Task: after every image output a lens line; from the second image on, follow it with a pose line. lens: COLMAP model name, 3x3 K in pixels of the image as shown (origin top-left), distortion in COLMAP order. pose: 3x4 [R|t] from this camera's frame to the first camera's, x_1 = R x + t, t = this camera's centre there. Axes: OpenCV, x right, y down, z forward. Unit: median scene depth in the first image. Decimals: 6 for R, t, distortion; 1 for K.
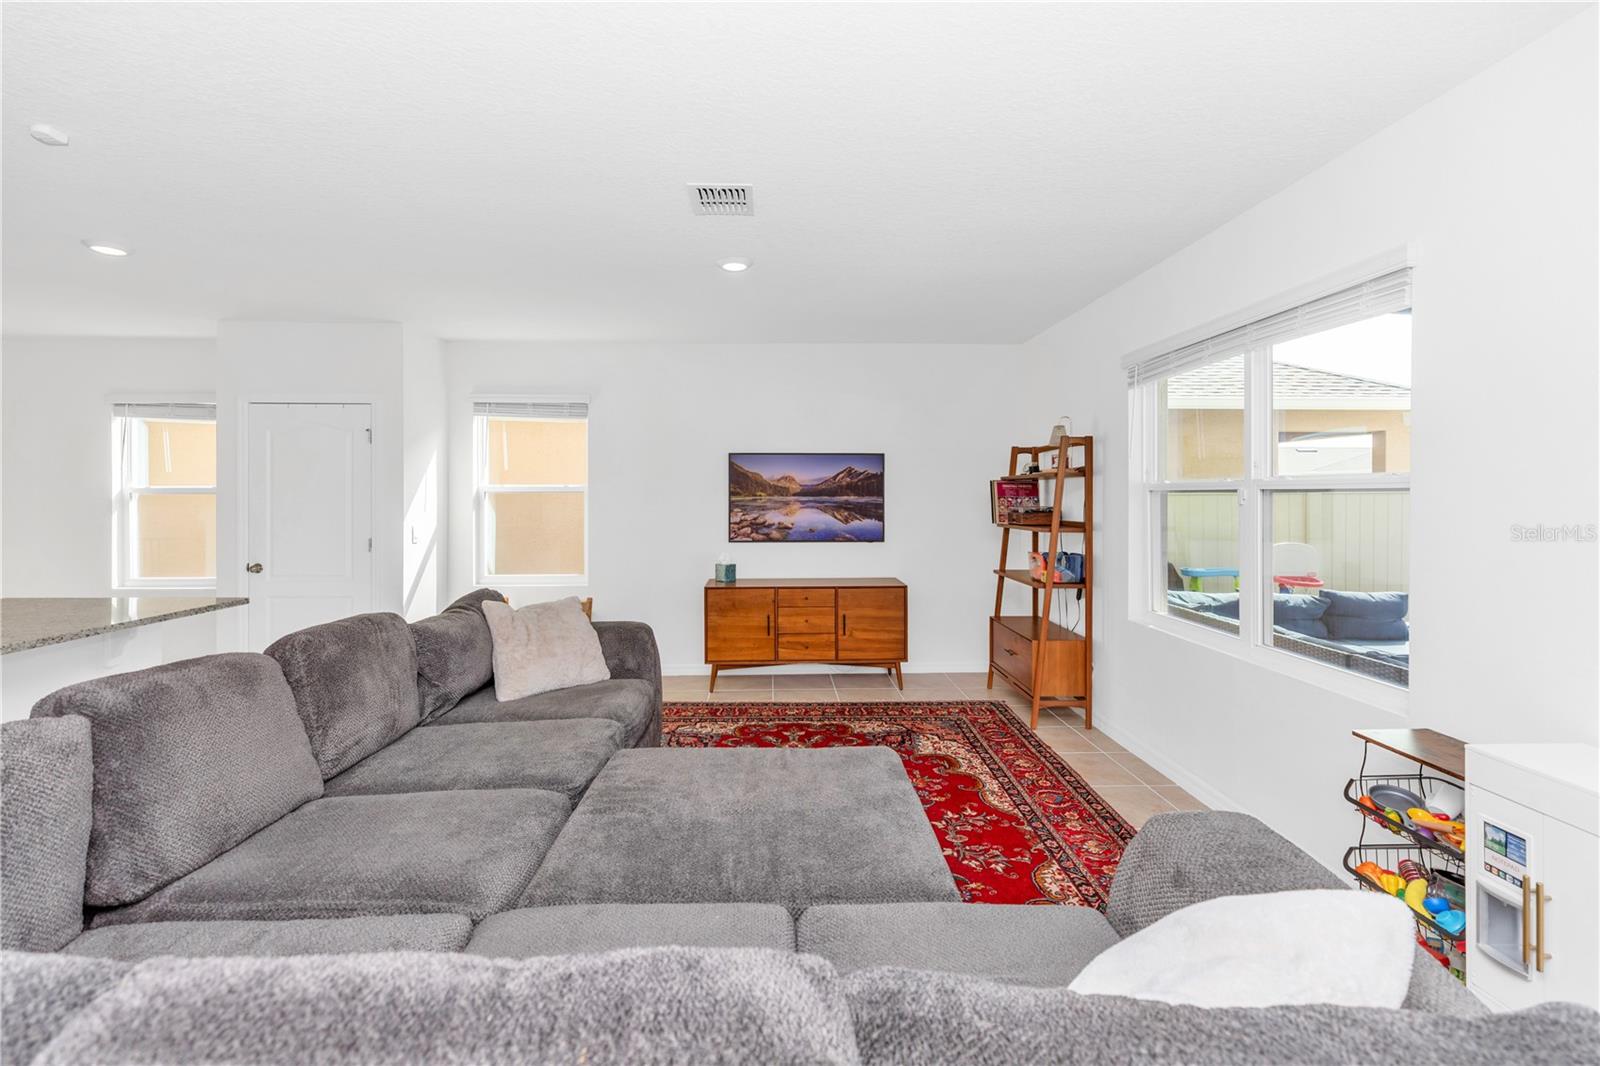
lens RADIAL K [[717.4, 0, 793.1], [0, 717.4, 496.6], [0, 0, 1]] dist [0.002858, 0.000421]
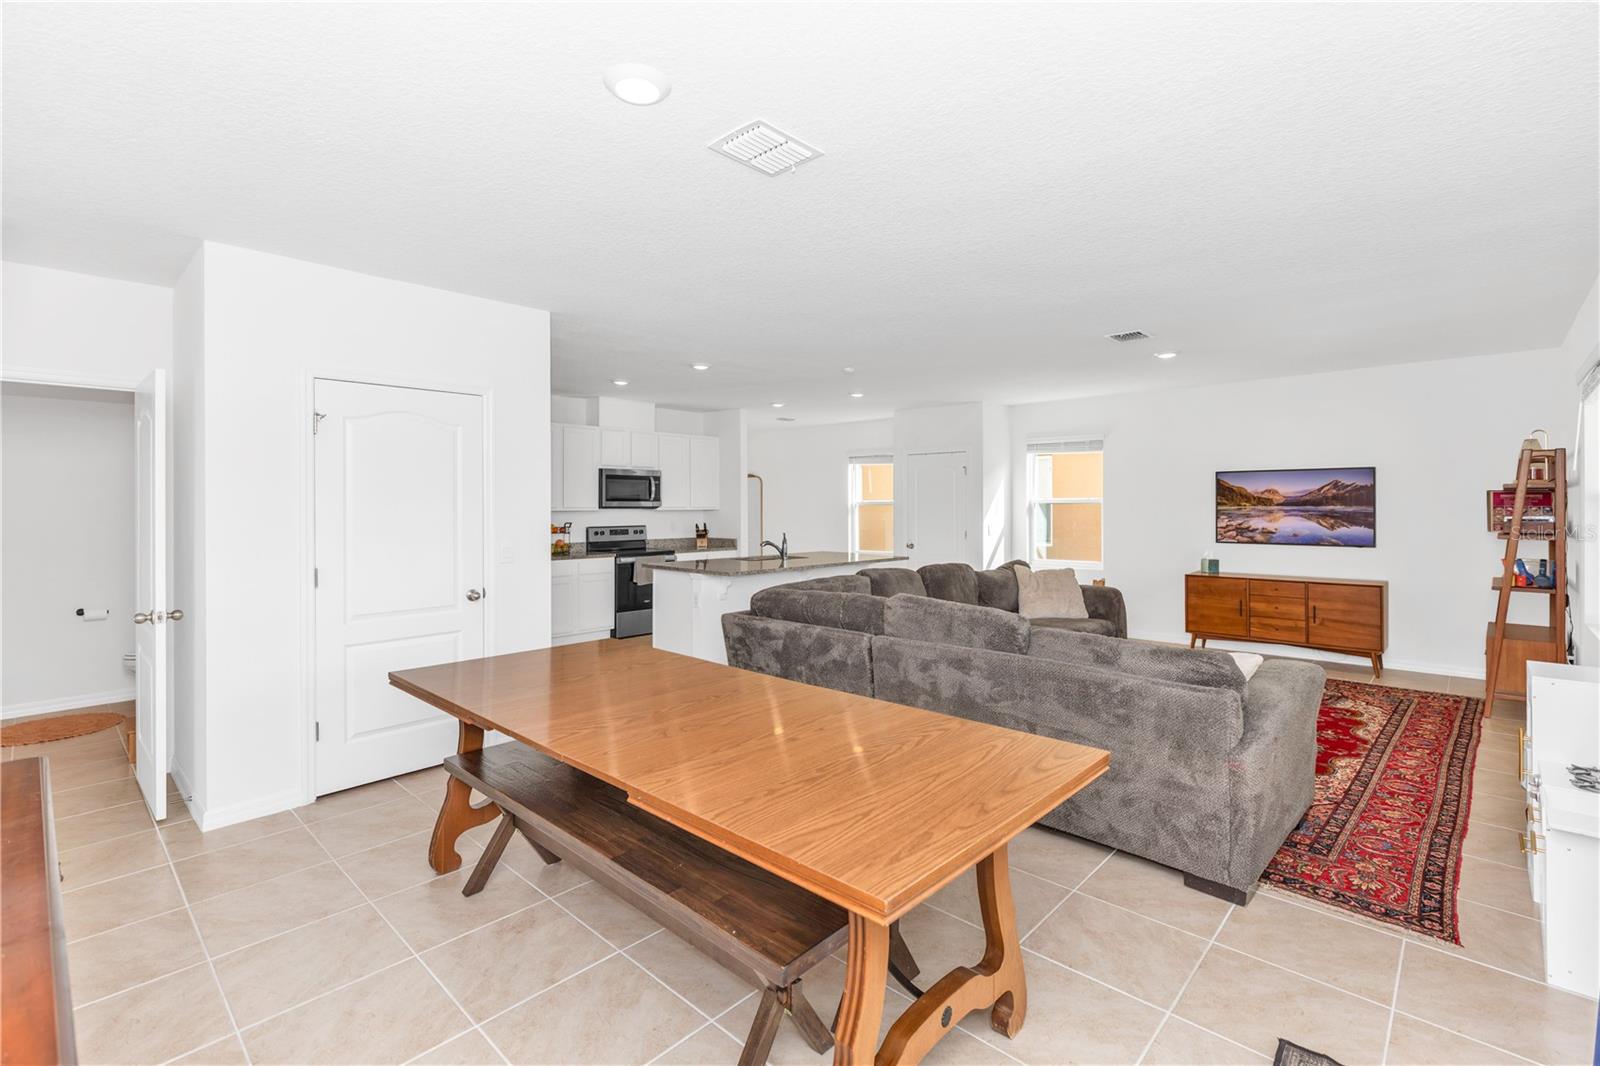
lens RADIAL K [[717.4, 0, 802.9], [0, 717.4, 501.6], [0, 0, 1]] dist [0.002858, 0.000421]
pose [[0.706305, -0.005550, -0.707885, 0.290373], [0.001553, 0.999979, -0.006291, -0.001520], [0.707905, 0.003344, 0.706299, -0.401342]]
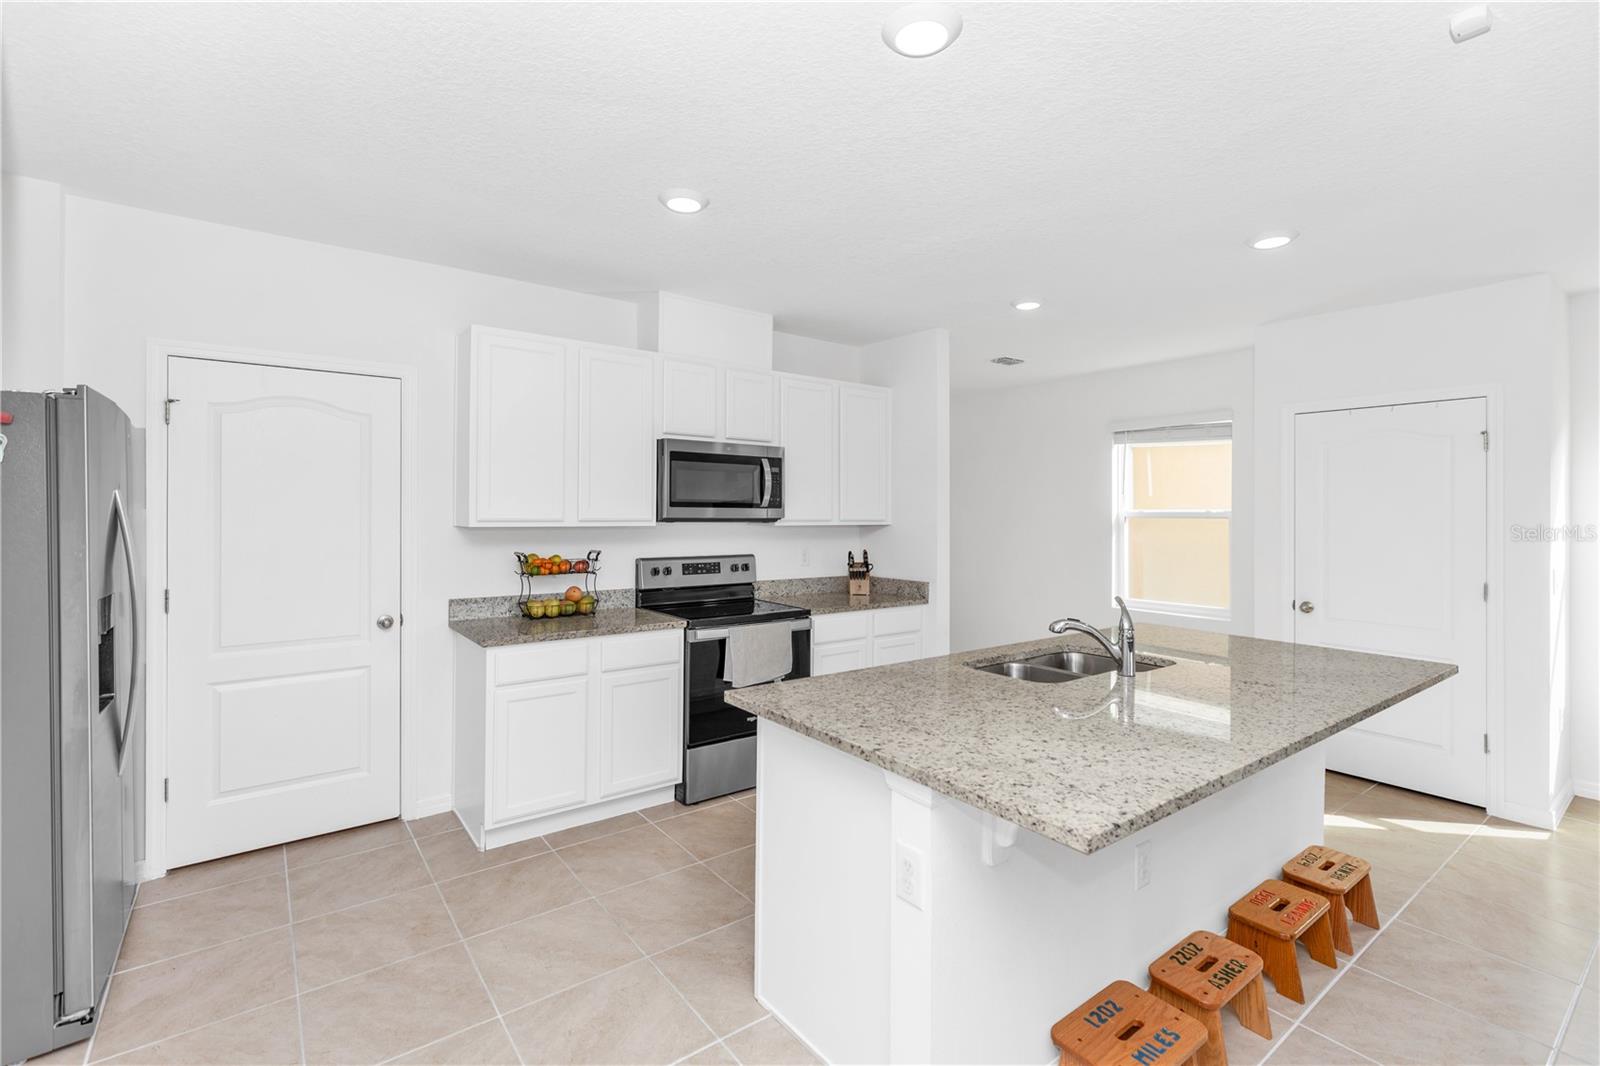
lens RADIAL K [[717.4, 0, 802.0], [0, 717.4, 506.2], [0, 0, 1]] dist [0.002858, 0.000421]
pose [[0.574036, -0.003518, -0.818823, -0.336774], [-0.007323, 0.999929, -0.009430, -0.006788], [0.818798, 0.011410, 0.573969, 0.020637]]
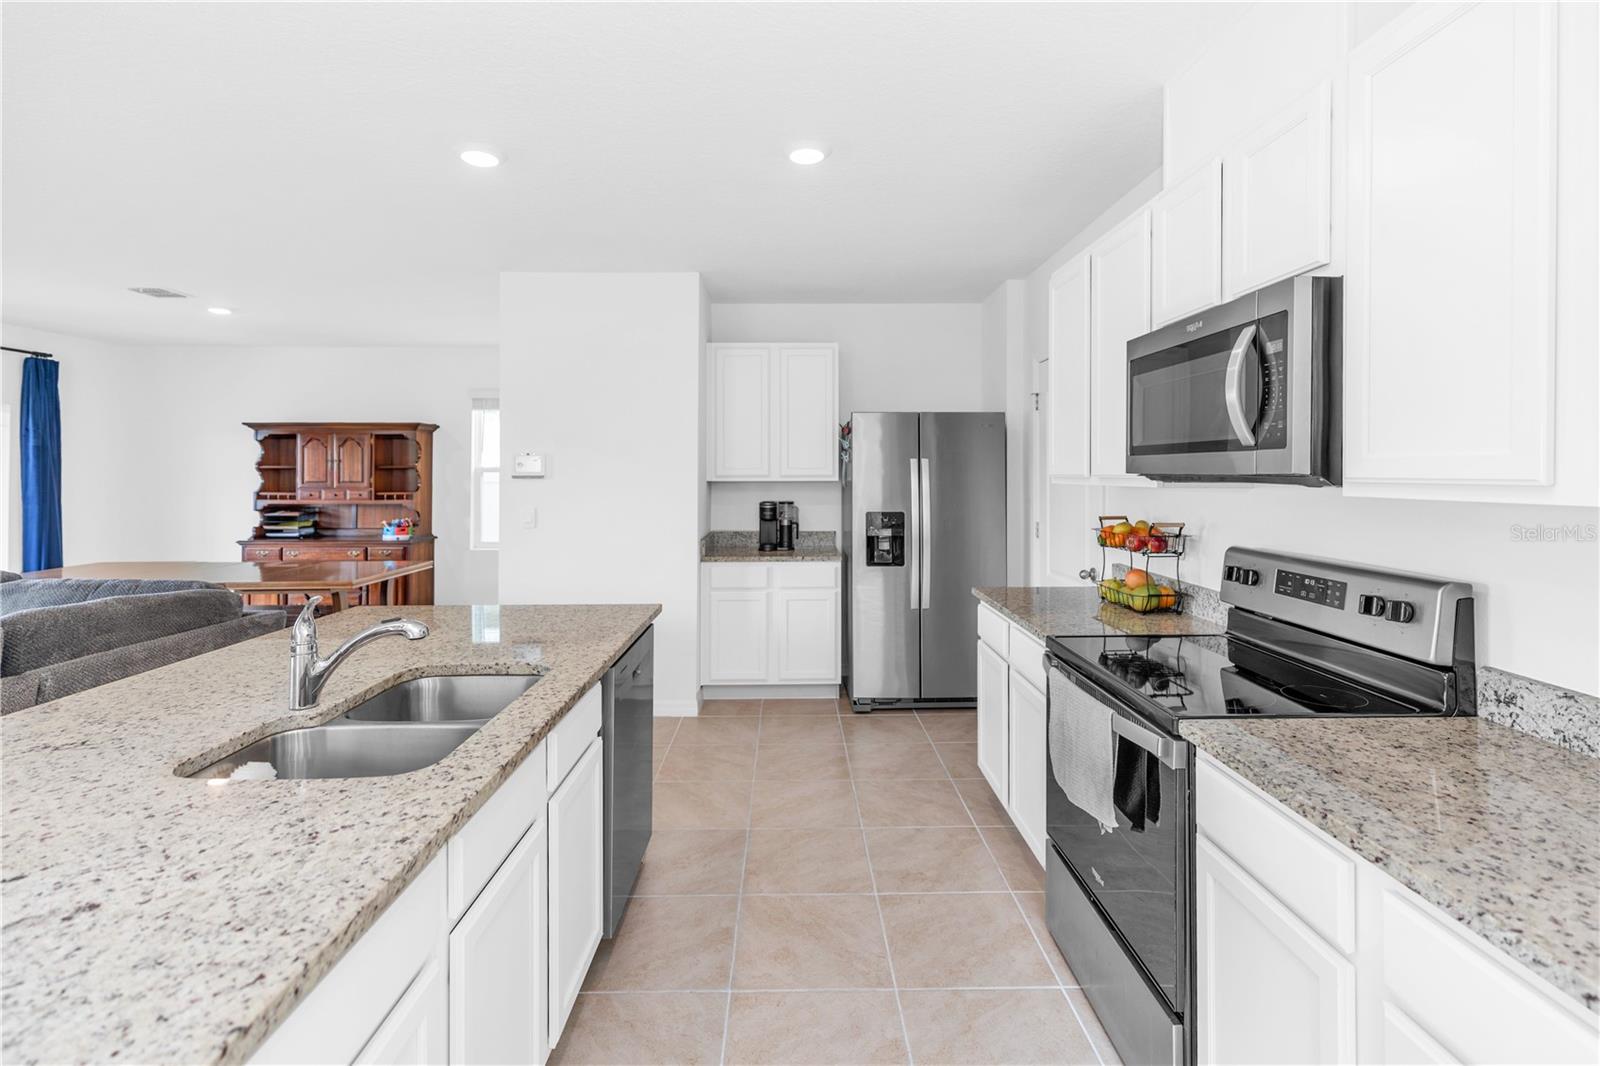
lens RADIAL K [[717.4, 0, 809.5], [0, 717.4, 476.3], [0, 0, 1]] dist [0.002858, 0.000421]
pose [[-0.999928, -0.001213, 0.011917, -0.767396], [-0.001164, 0.999991, 0.004072, -0.001573], [-0.011922, 0.004057, -0.999921, 0.682684]]
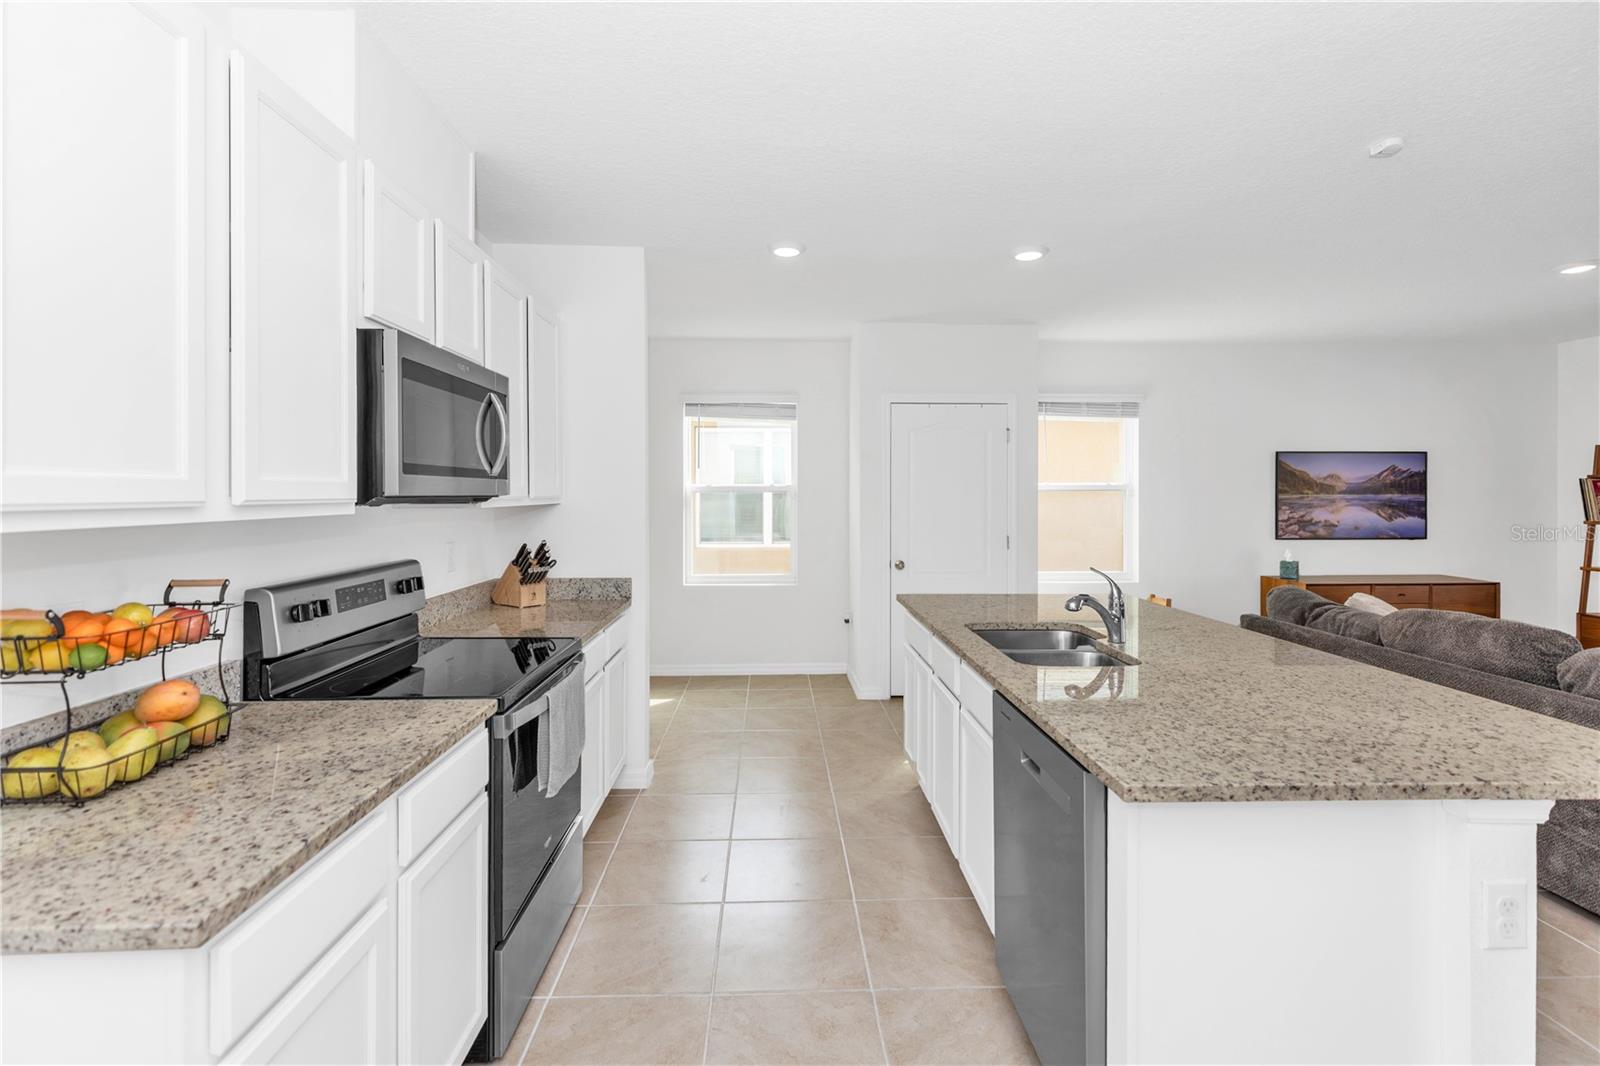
lens RADIAL K [[717.4, 0, 795.3], [0, 717.4, 490.5], [0, 0, 1]] dist [0.002858, 0.000421]
pose [[0.999967, -0.000391, -0.008112, -0.760658], [0.000370, 0.999997, -0.002576, -0.003326], [0.008113, 0.002573, 0.999964, -0.017031]]
